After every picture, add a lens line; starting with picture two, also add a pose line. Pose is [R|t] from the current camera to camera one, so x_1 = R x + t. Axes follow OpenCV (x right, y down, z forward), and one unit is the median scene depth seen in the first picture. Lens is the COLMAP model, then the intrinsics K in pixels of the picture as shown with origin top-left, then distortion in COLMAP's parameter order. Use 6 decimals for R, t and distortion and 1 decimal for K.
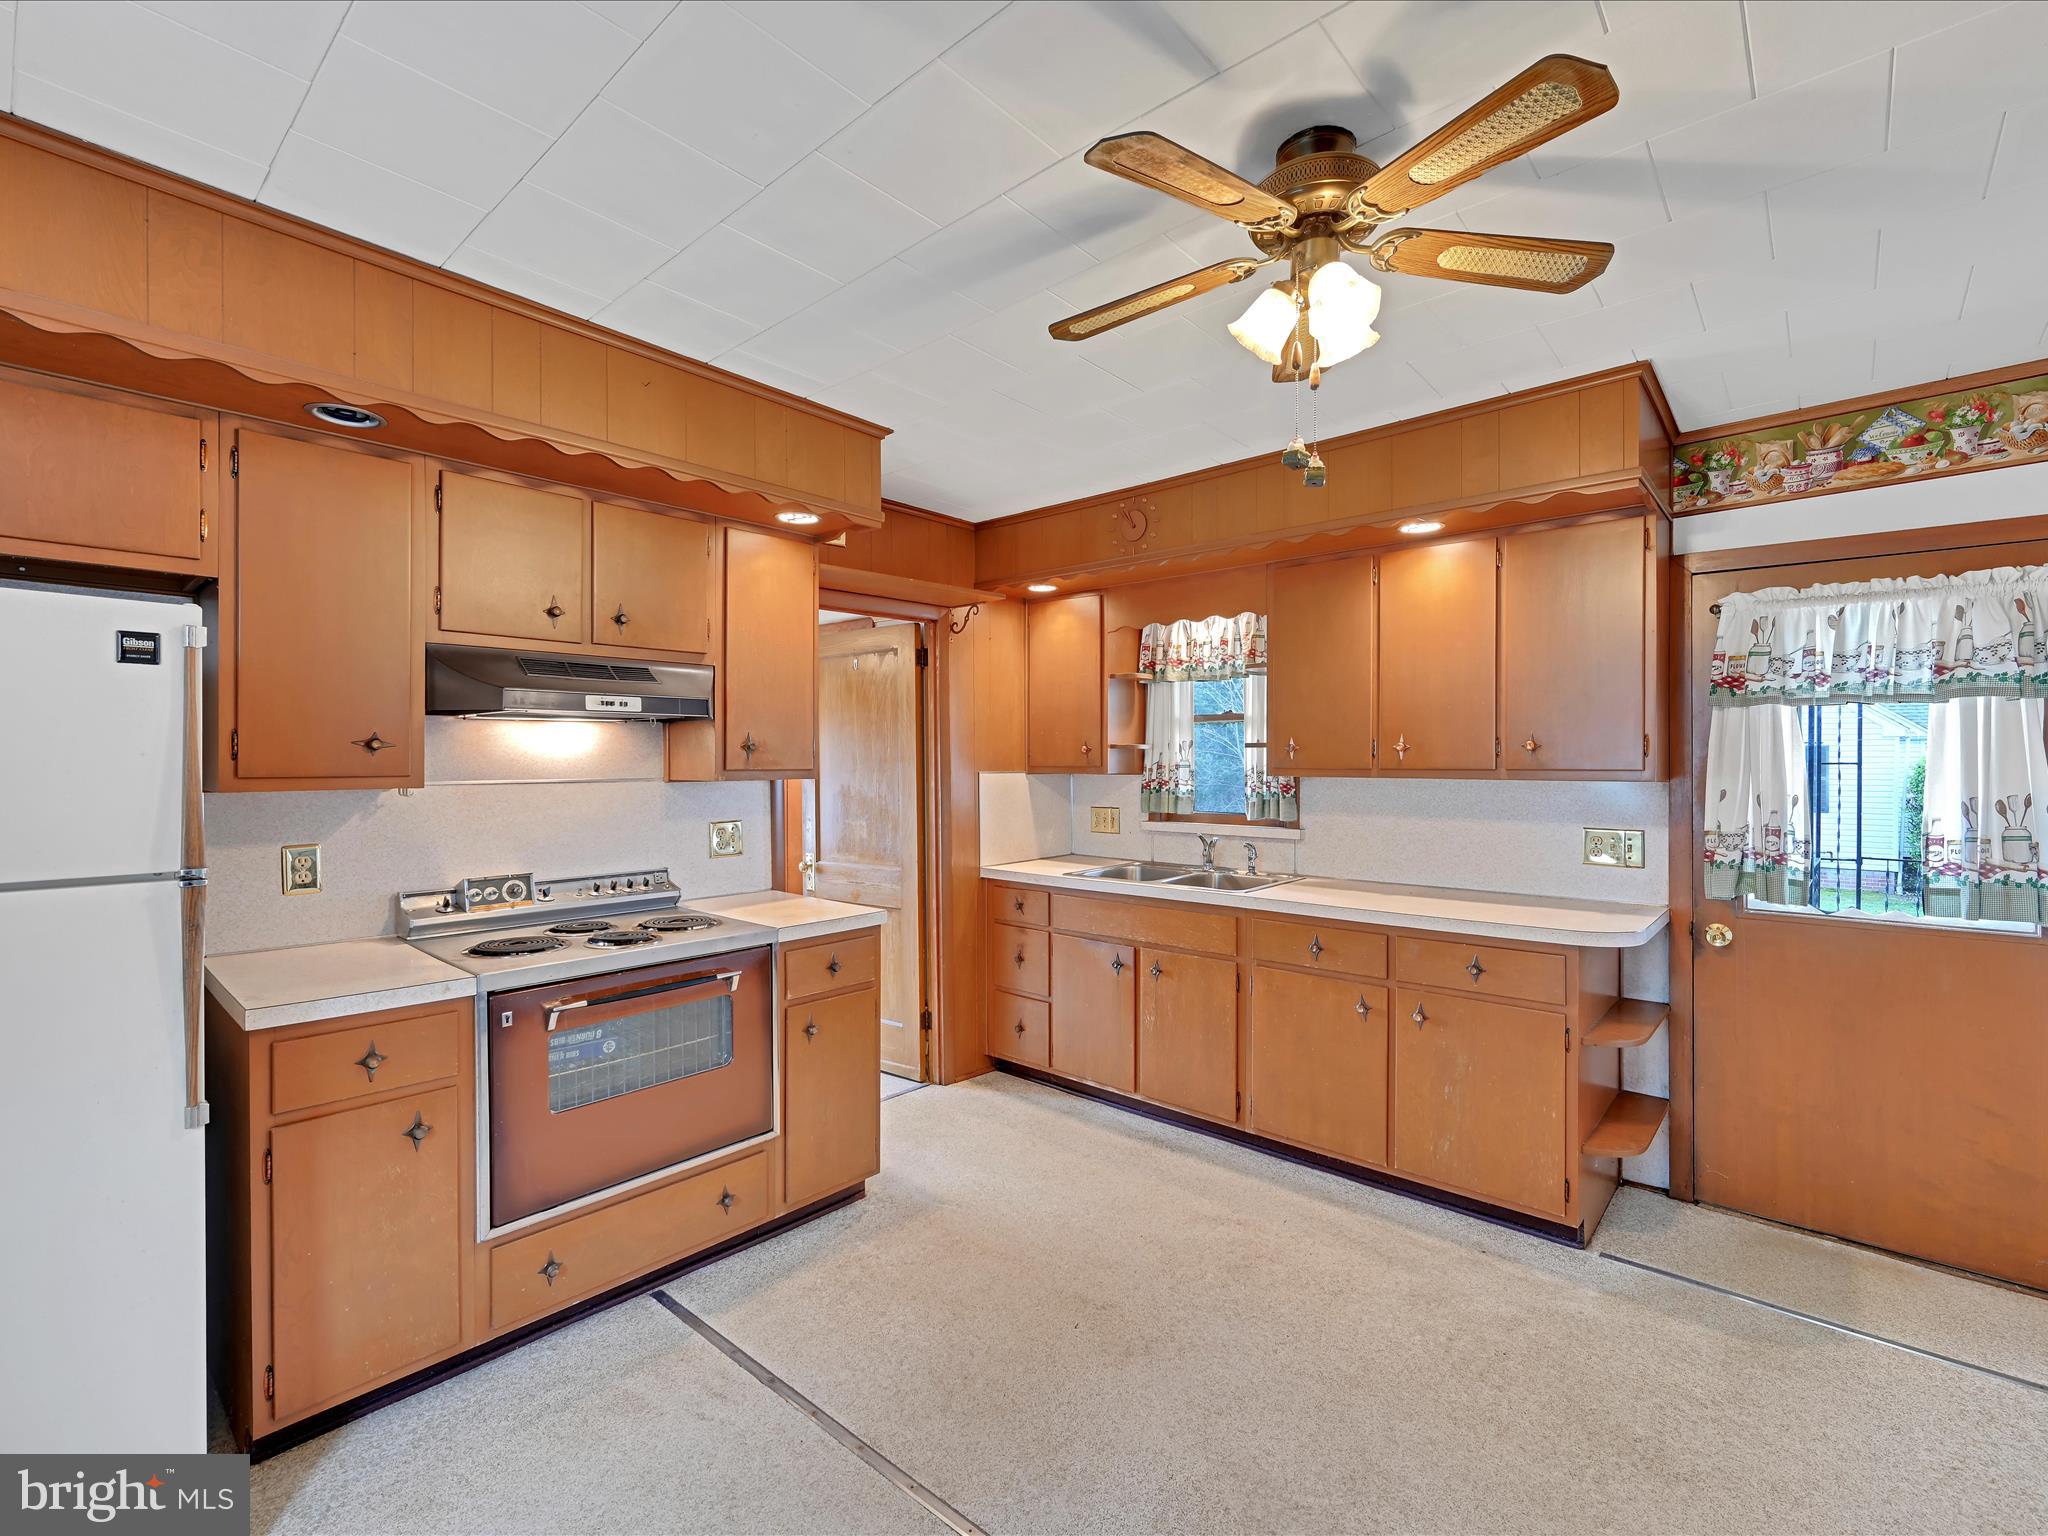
lens RADIAL K [[914.8, 0, 1025.5], [0, 914.8, 760.5], [0, 0, 1]] dist [-0.001237, 0.000472]
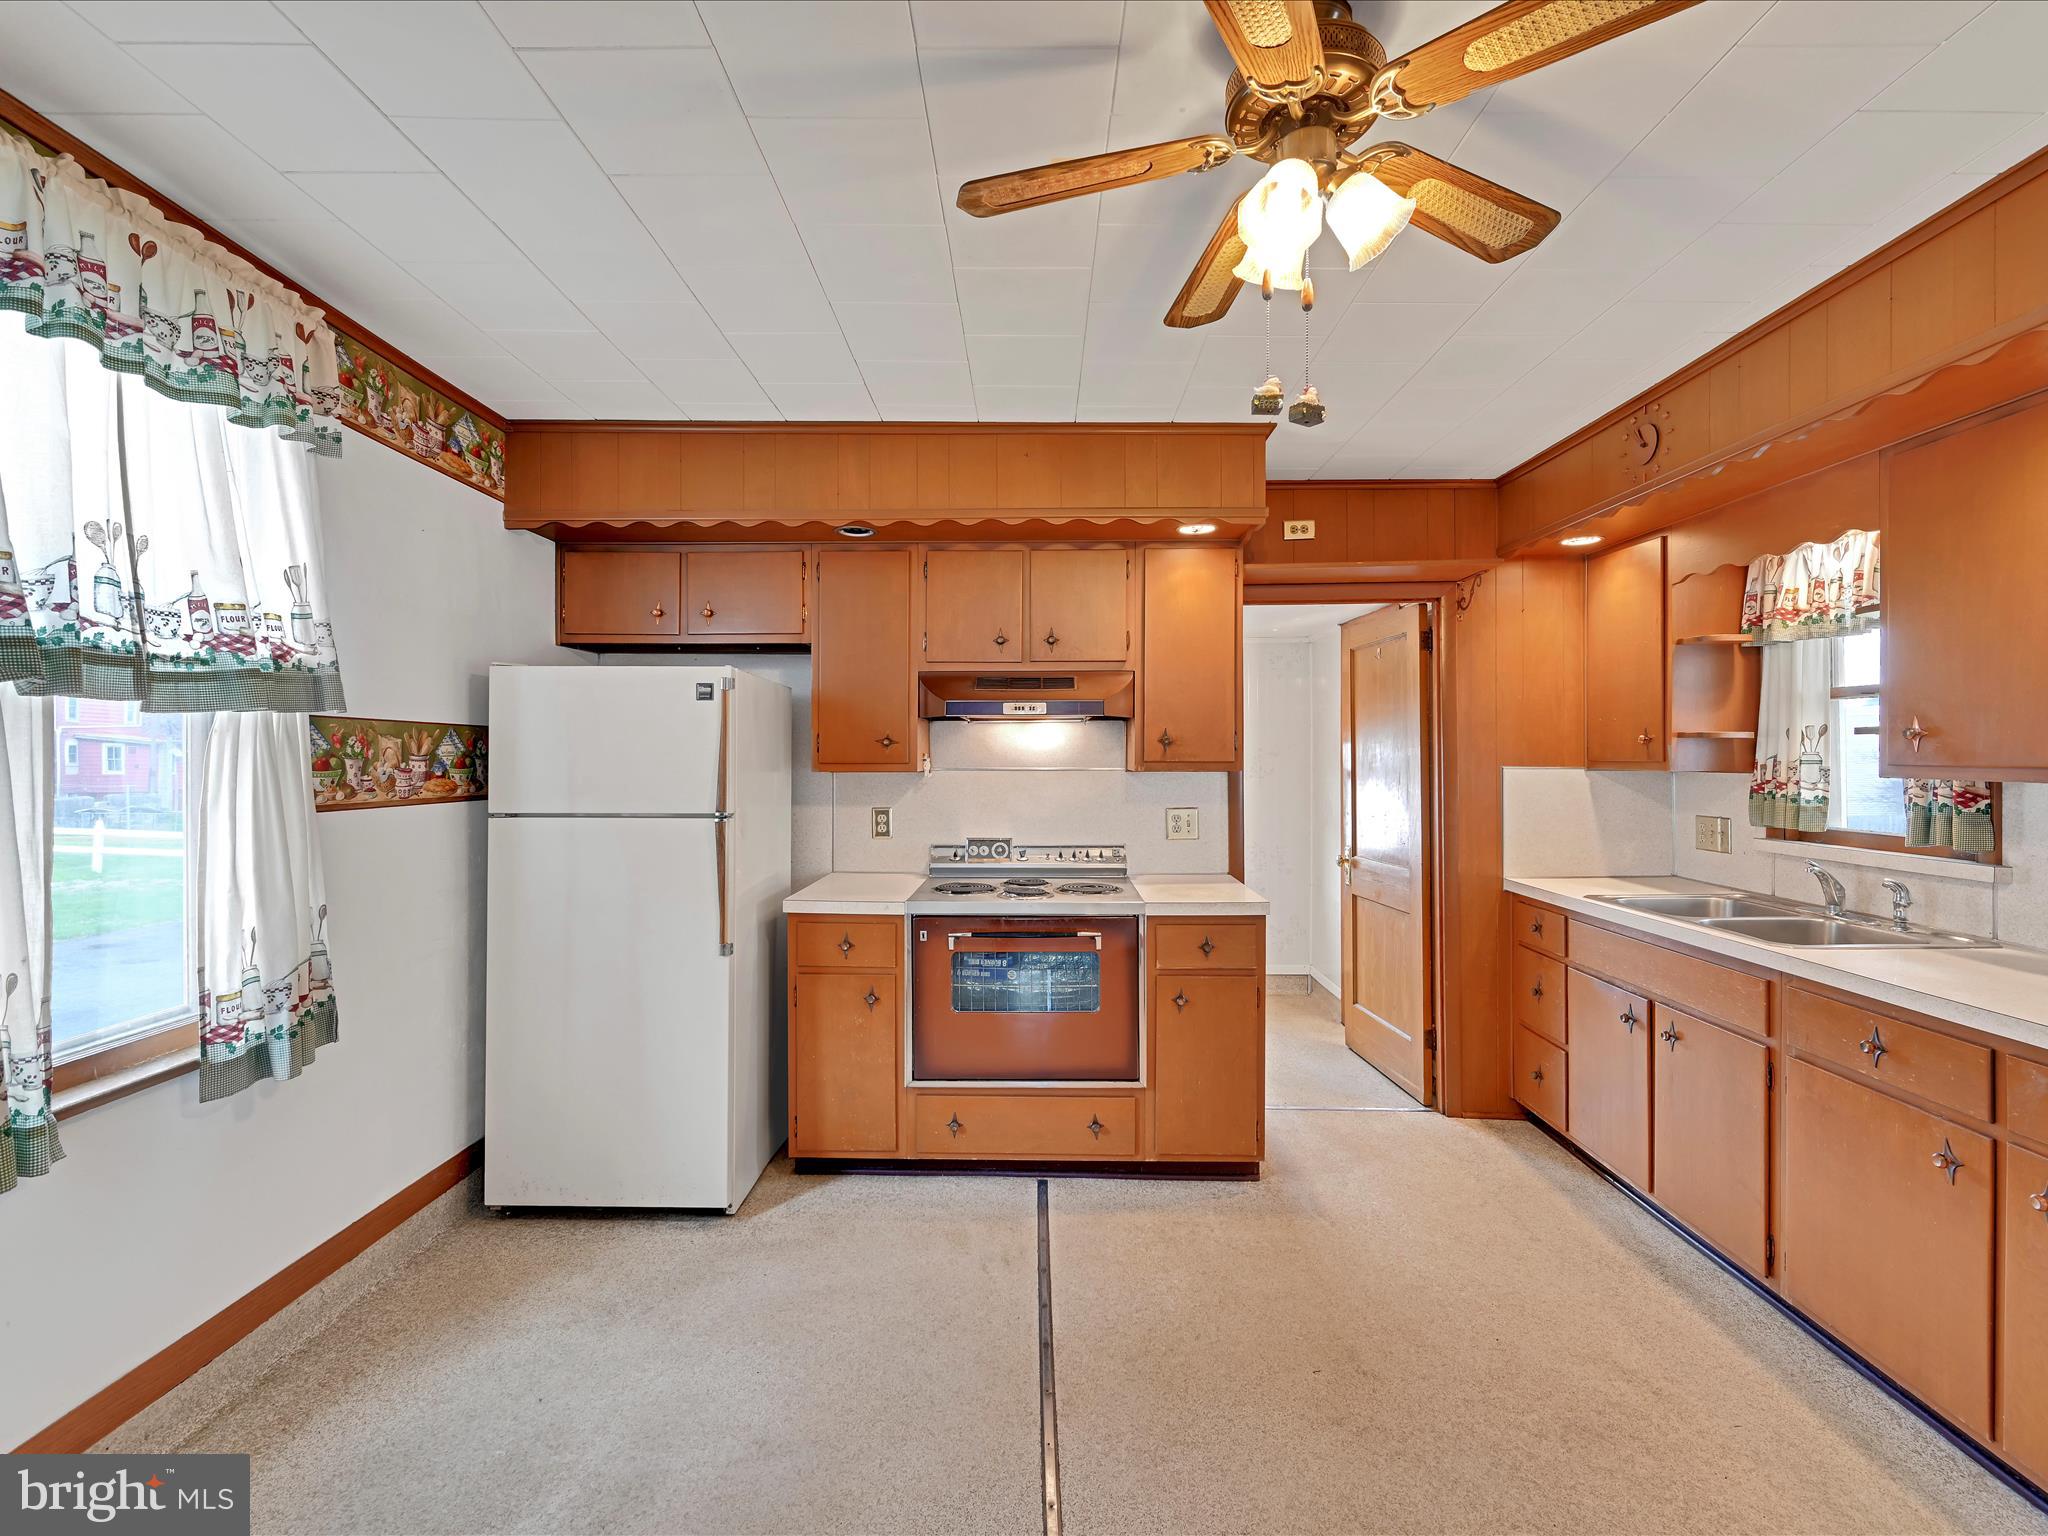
lens RADIAL K [[909.1, 0, 1026.0], [0, 909.1, 751.6], [0, 0, 1]] dist [-0.001563, -0.000176]
pose [[0.652835, -0.001353, -0.757499, 0.429462], [-0.001233, 0.999995, -0.002849, 0.001477], [0.757500, 0.002794, 0.652830, 0.144040]]
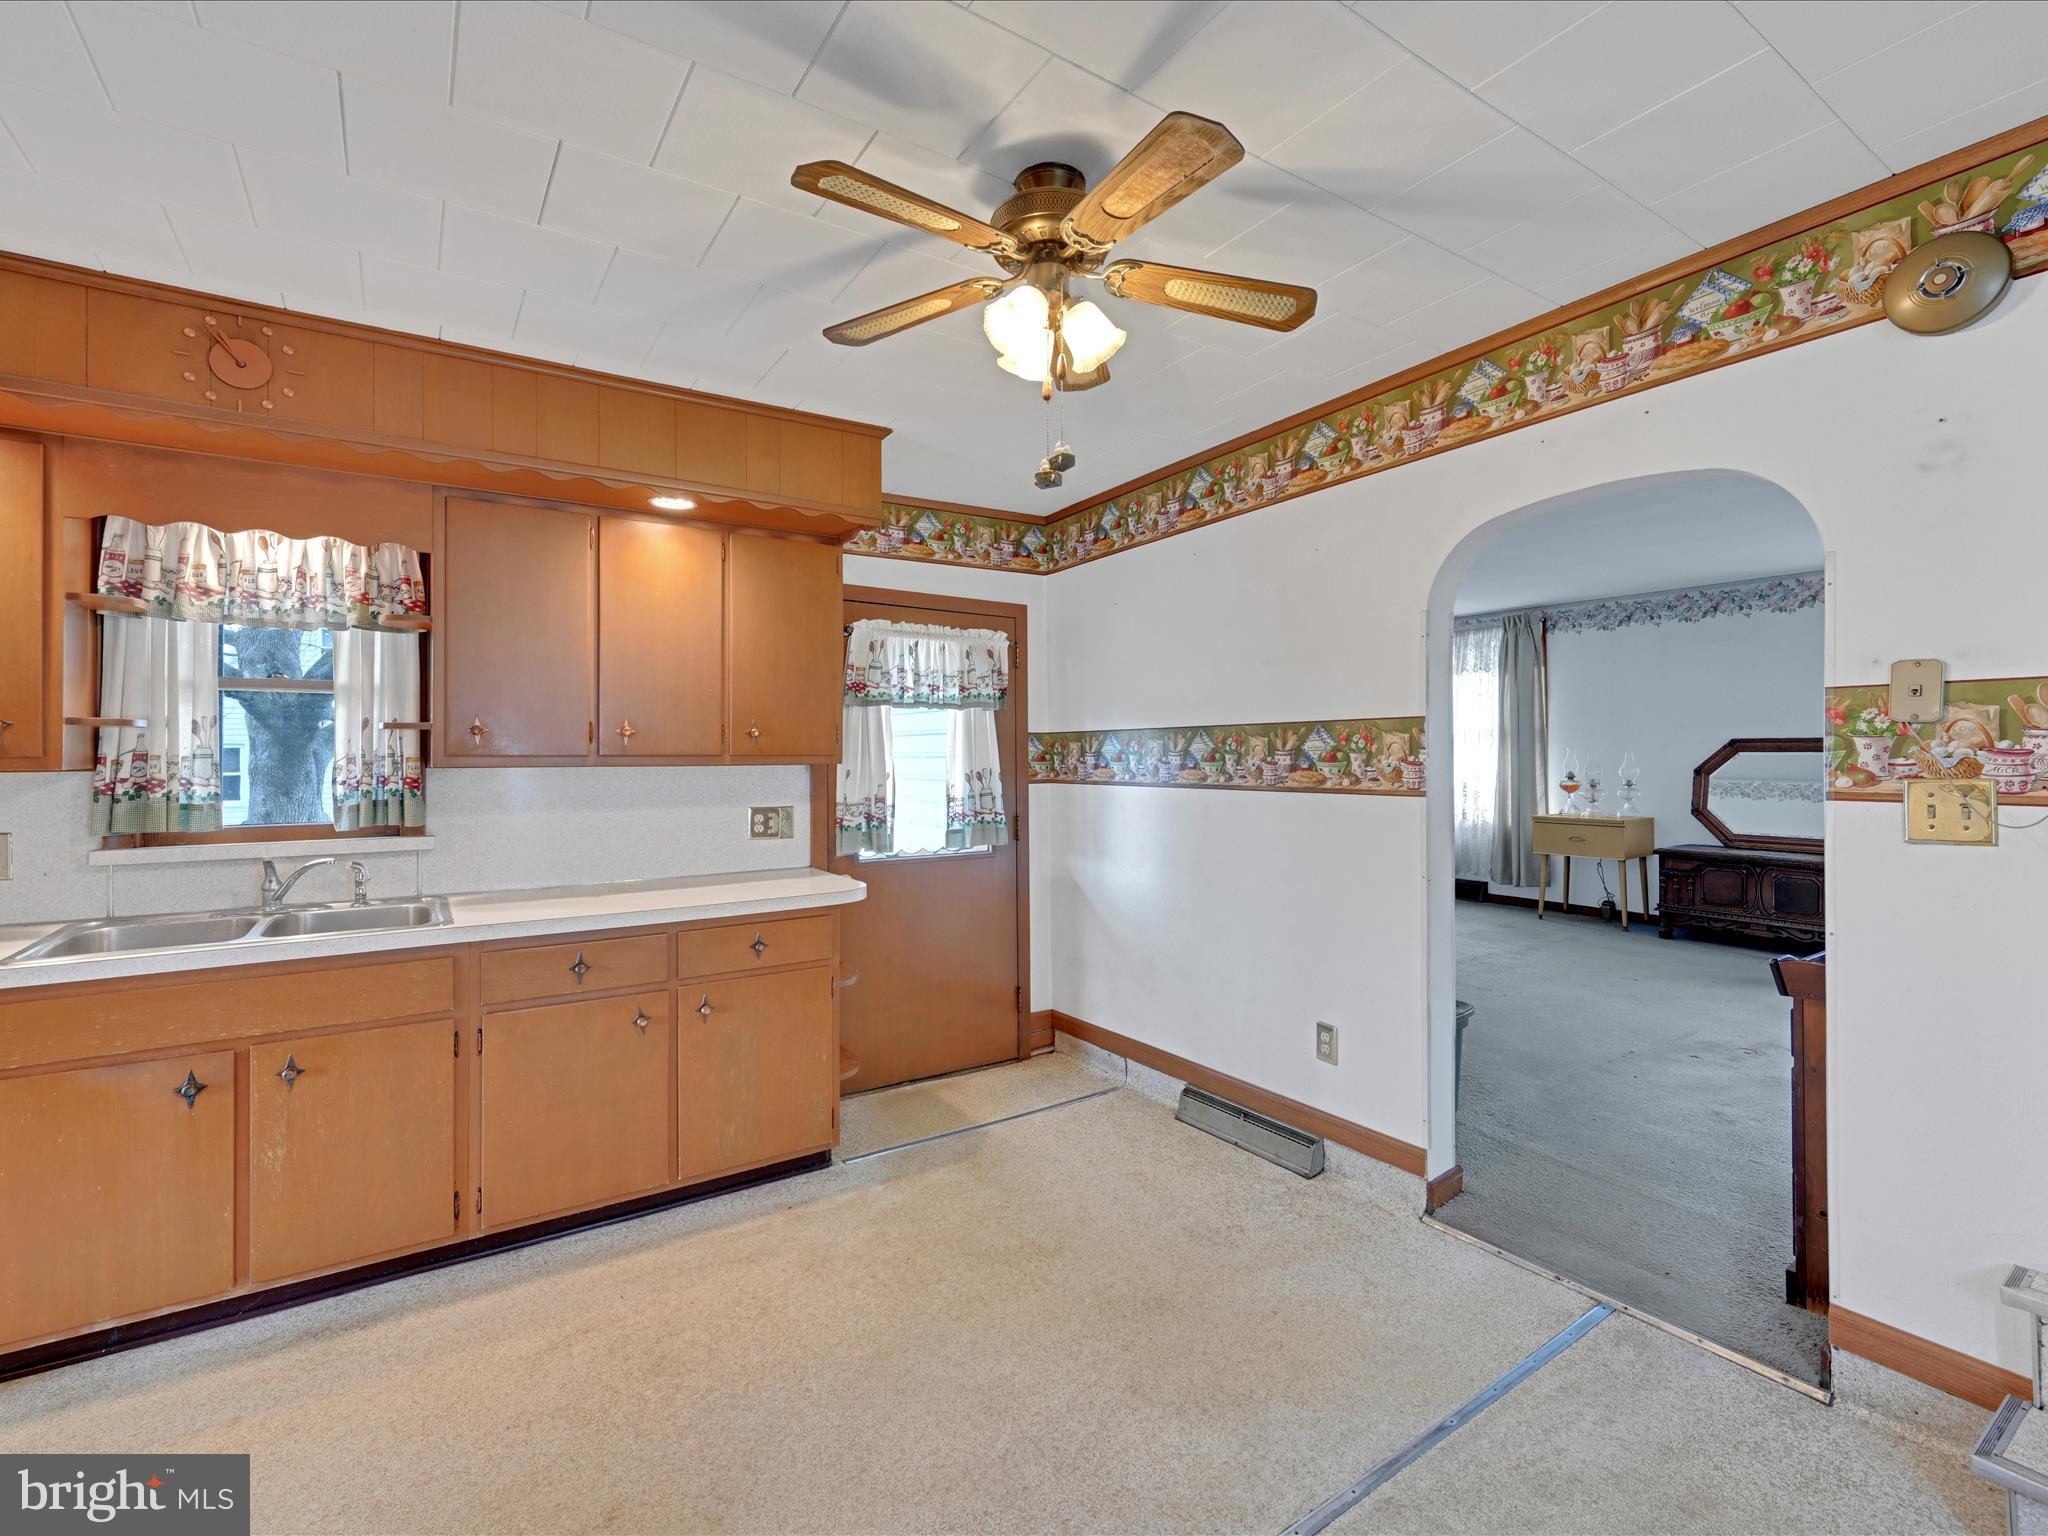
lens RADIAL K [[924.4, 0, 1014.0], [0, 924.4, 748.7], [0, 0, 1]] dist [-0.001503, -0.000046]
pose [[0.270086, 0.002712, 0.962832, -0.407559], [0.002786, 0.999990, -0.003598, 0.007066], [-0.962832, 0.003654, 0.270076, 0.400679]]
